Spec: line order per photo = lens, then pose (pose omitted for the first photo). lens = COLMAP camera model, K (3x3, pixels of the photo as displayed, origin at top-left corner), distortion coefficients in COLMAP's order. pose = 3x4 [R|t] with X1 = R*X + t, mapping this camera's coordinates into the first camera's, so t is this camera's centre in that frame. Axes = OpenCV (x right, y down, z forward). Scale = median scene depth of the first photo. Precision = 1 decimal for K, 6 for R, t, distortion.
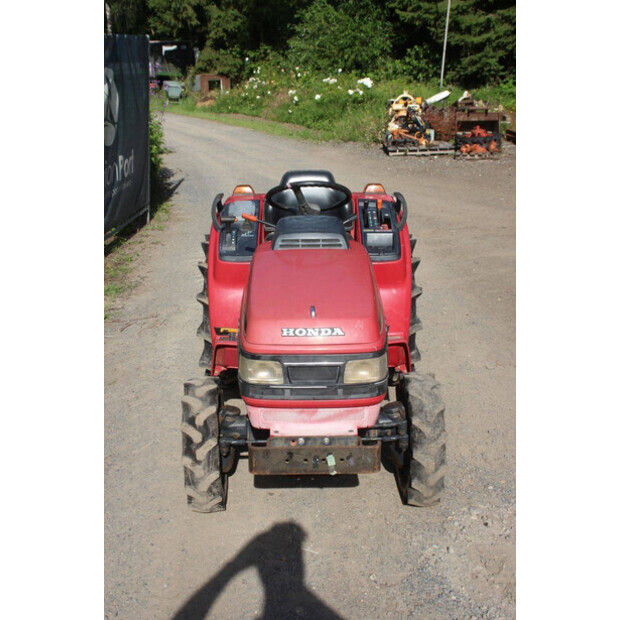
lens RADIAL K [[930.0, 0, 302.6], [0, 930.0, 309.1], [0, 0, 1]] dist [0.039819, 0.503153]
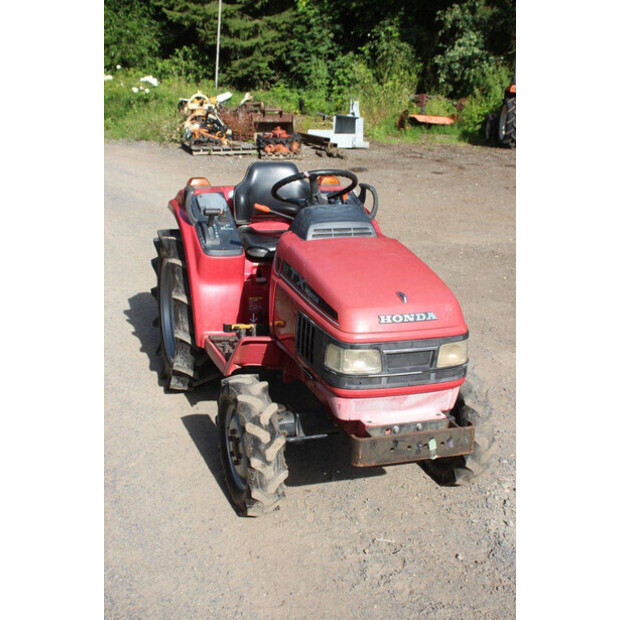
lens RADIAL K [[930.0, 0, 302.6], [0, 930.0, 309.1], [0, 0, 1]] dist [0.039819, 0.503153]
pose [[0.946804, -0.049167, 0.318033, -0.119469], [0.050979, 0.998696, 0.002627, 0.002030], [-0.317748, 0.013726, 0.948076, 0.026729]]
